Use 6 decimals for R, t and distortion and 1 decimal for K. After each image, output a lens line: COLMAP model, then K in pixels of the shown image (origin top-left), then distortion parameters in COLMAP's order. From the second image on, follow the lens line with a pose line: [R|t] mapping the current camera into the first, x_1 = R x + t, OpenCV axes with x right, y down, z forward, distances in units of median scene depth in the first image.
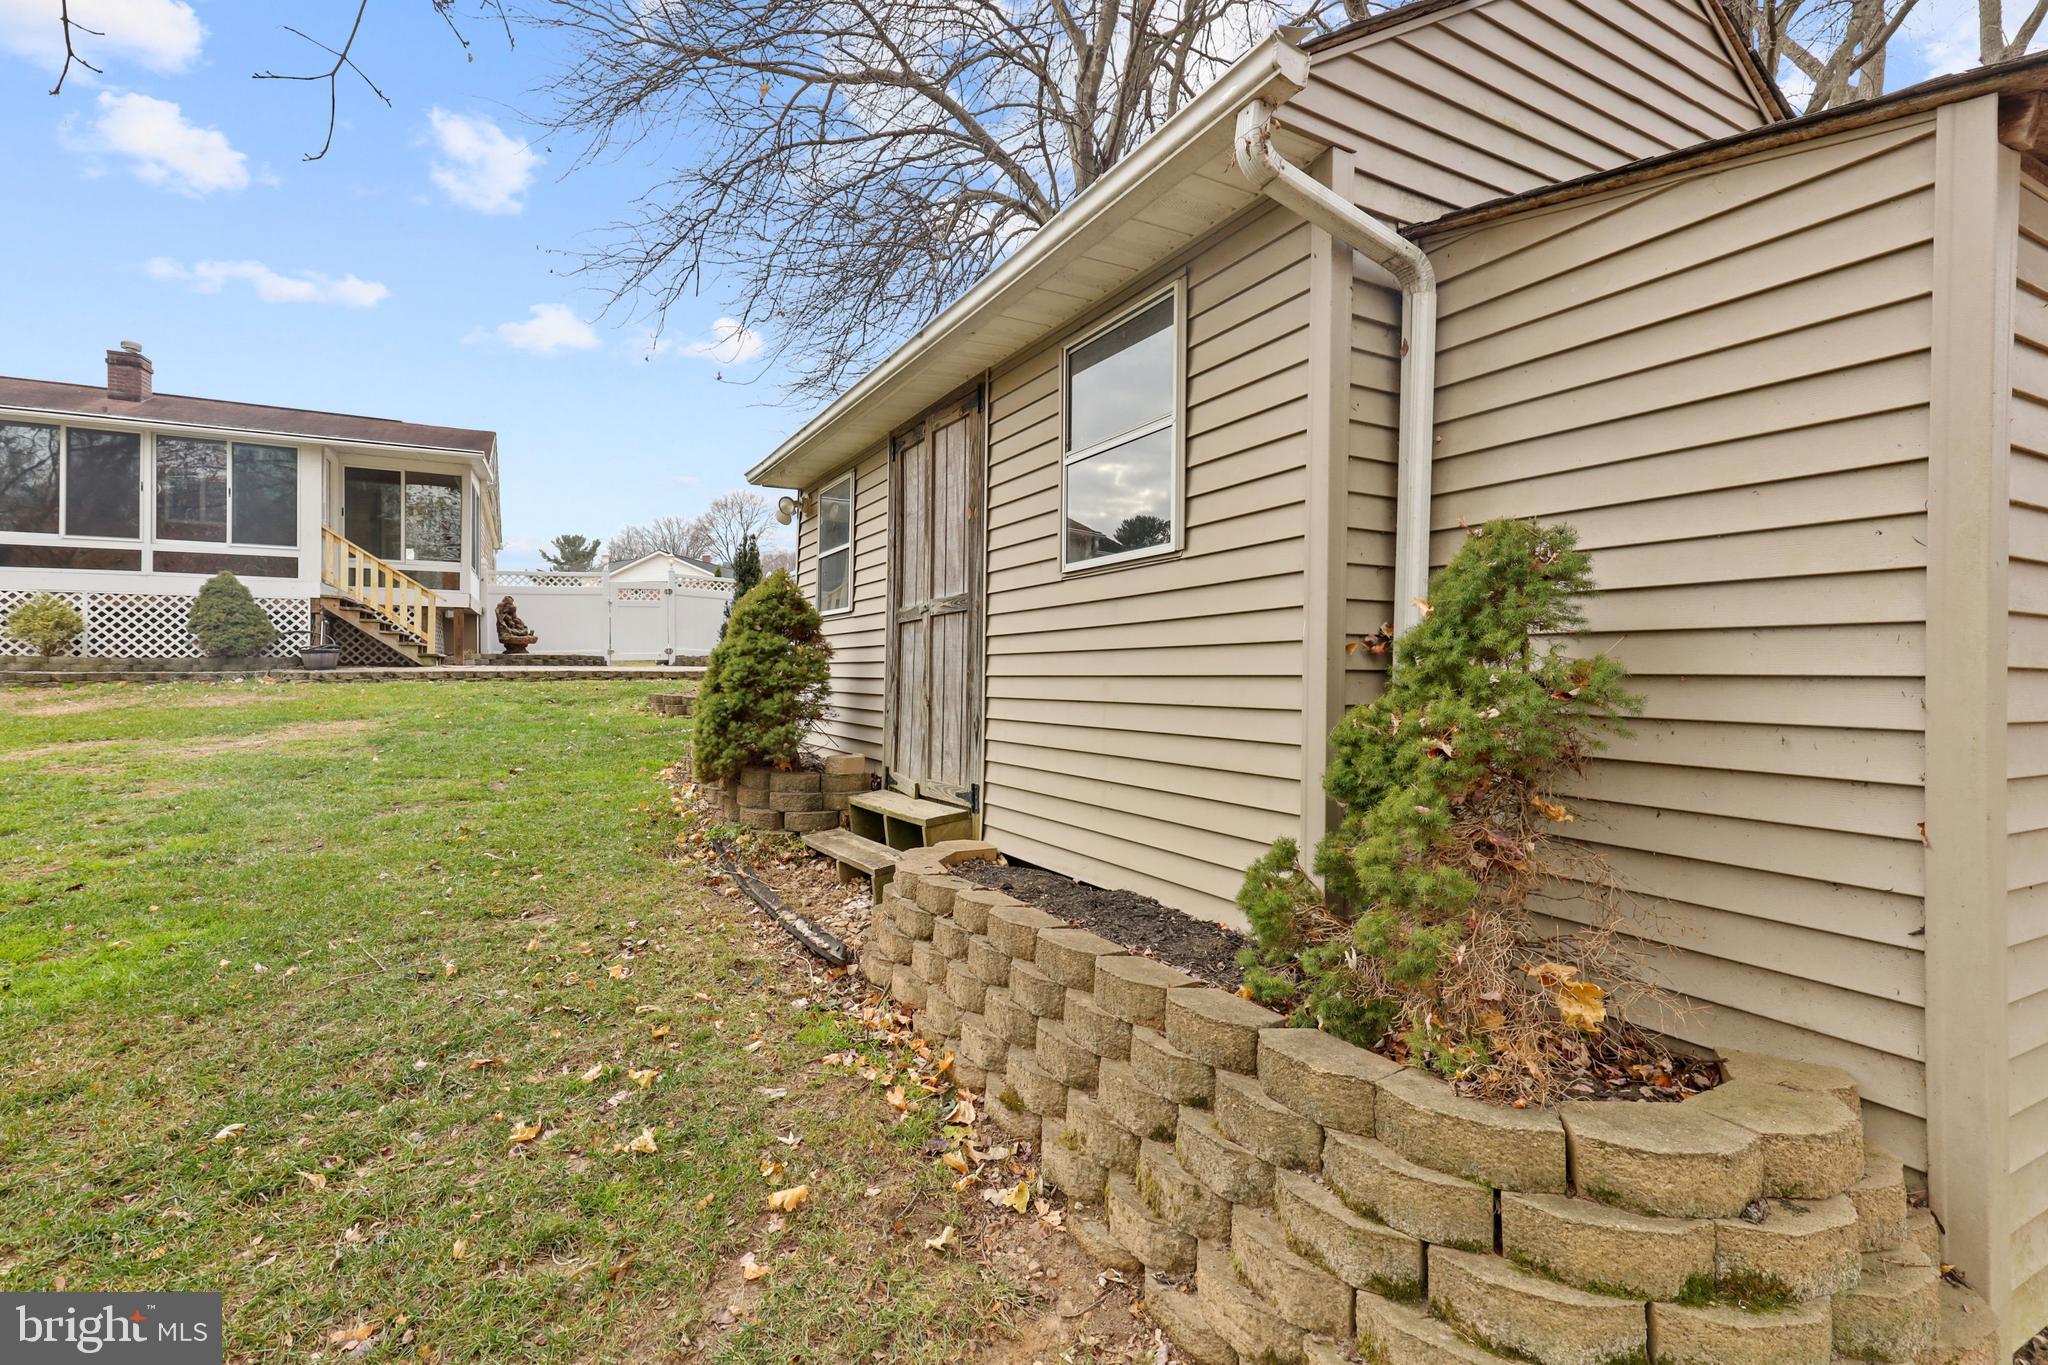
lens RADIAL K [[958.6, 0, 1040.3], [0, 958.6, 675.7], [0, 0, 1]] dist [-0.001409, 0.000488]
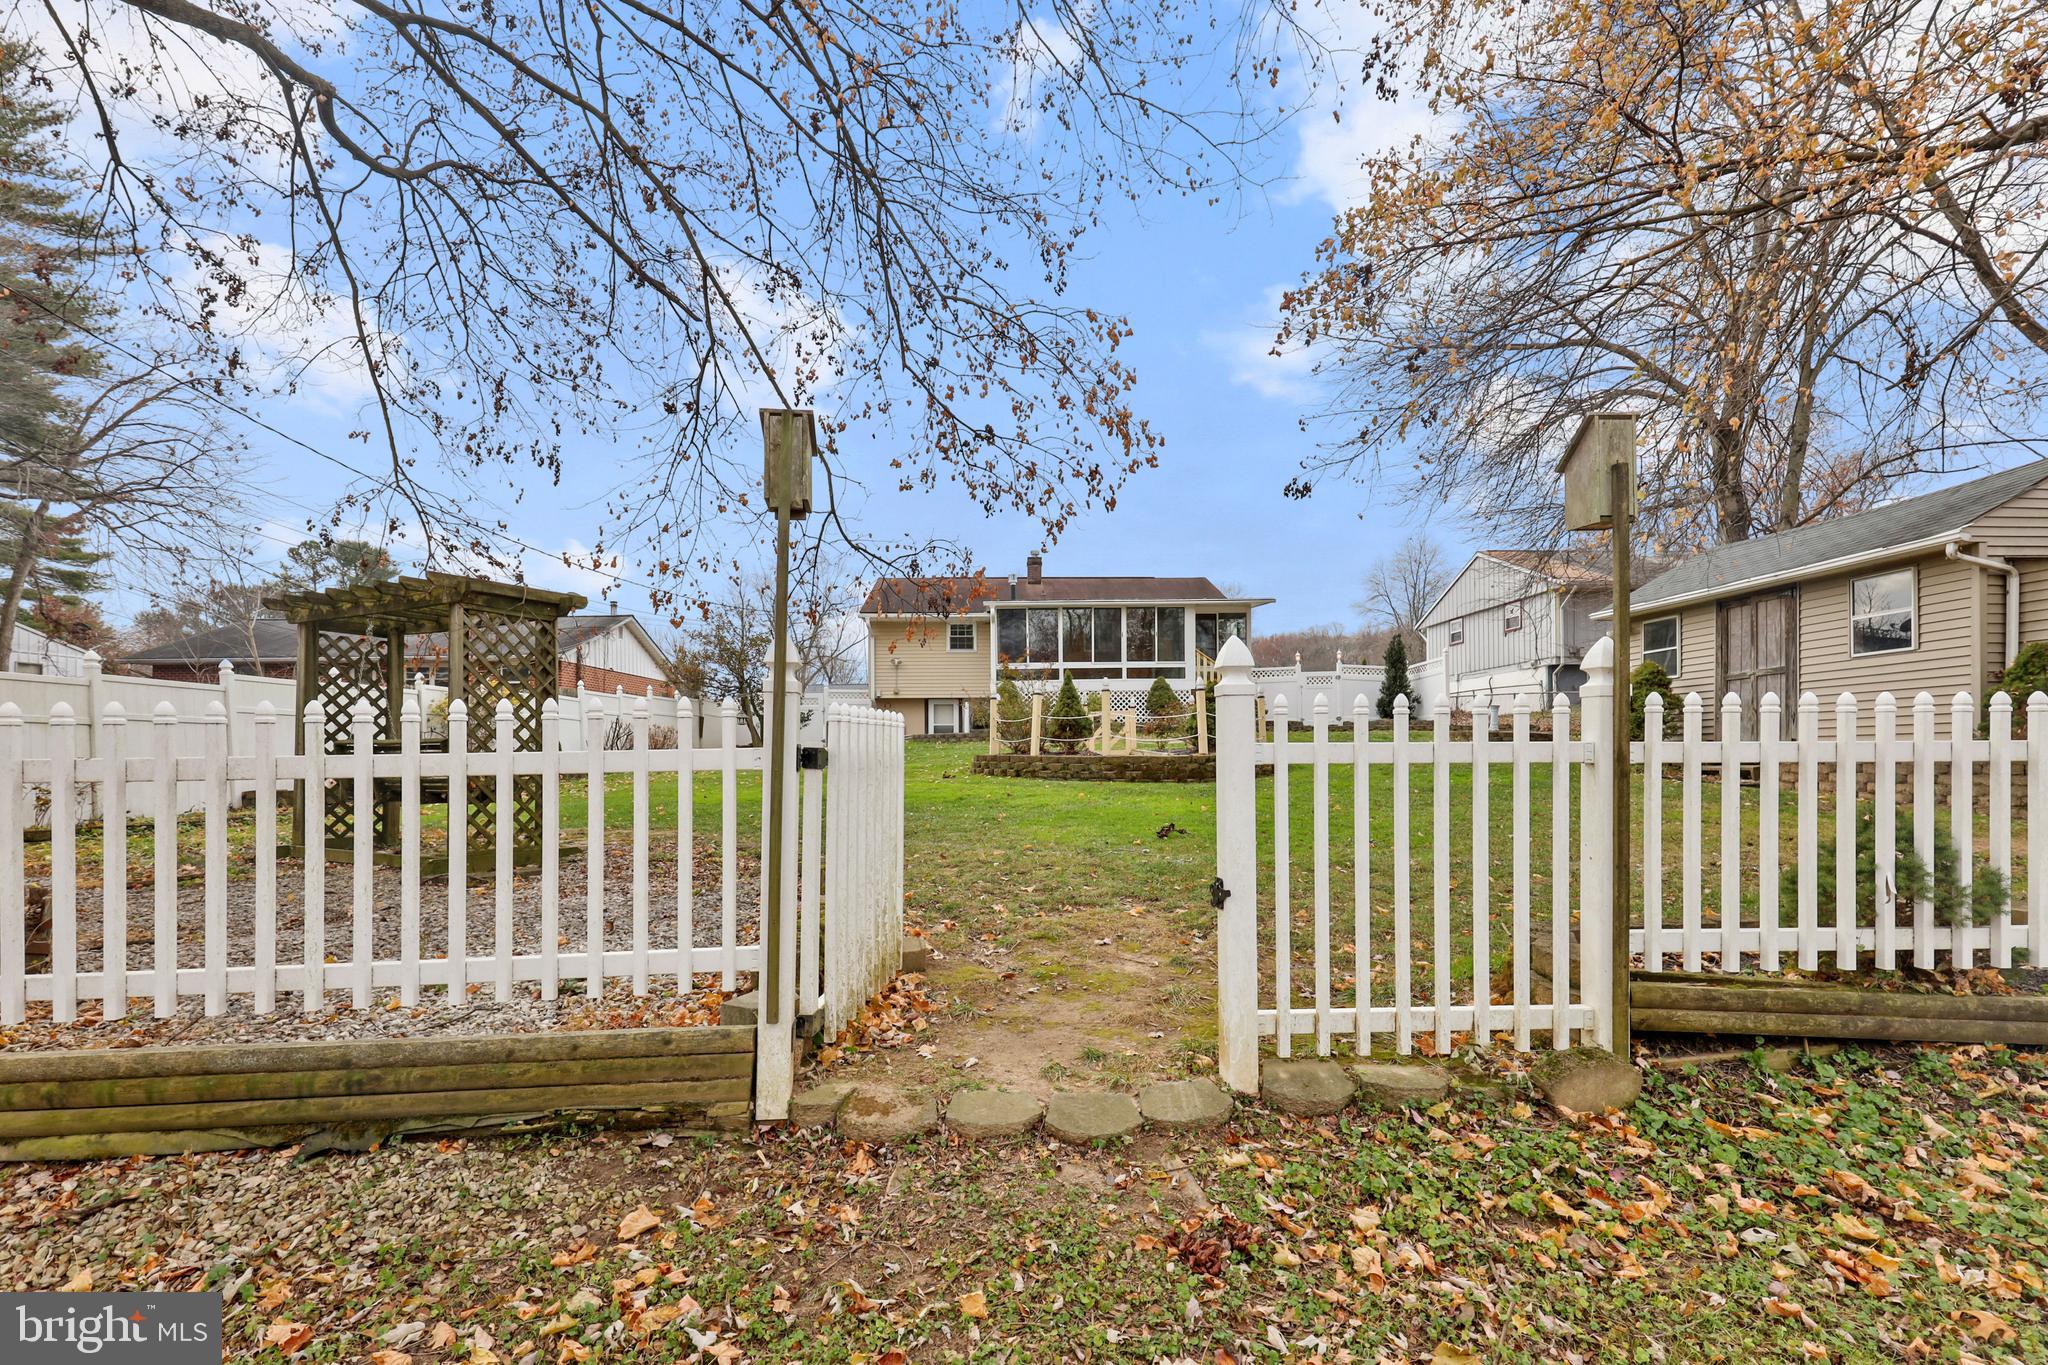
lens RADIAL K [[938.8, 0, 1016.4], [0, 938.8, 756.2], [0, 0, 1]] dist [-0.001092, -0.000223]
pose [[0.887181, -0.013256, -0.461230, -0.260700], [0.013795, 0.999902, -0.002202, 0.046968], [0.461215, -0.004409, 0.887278, -0.766432]]
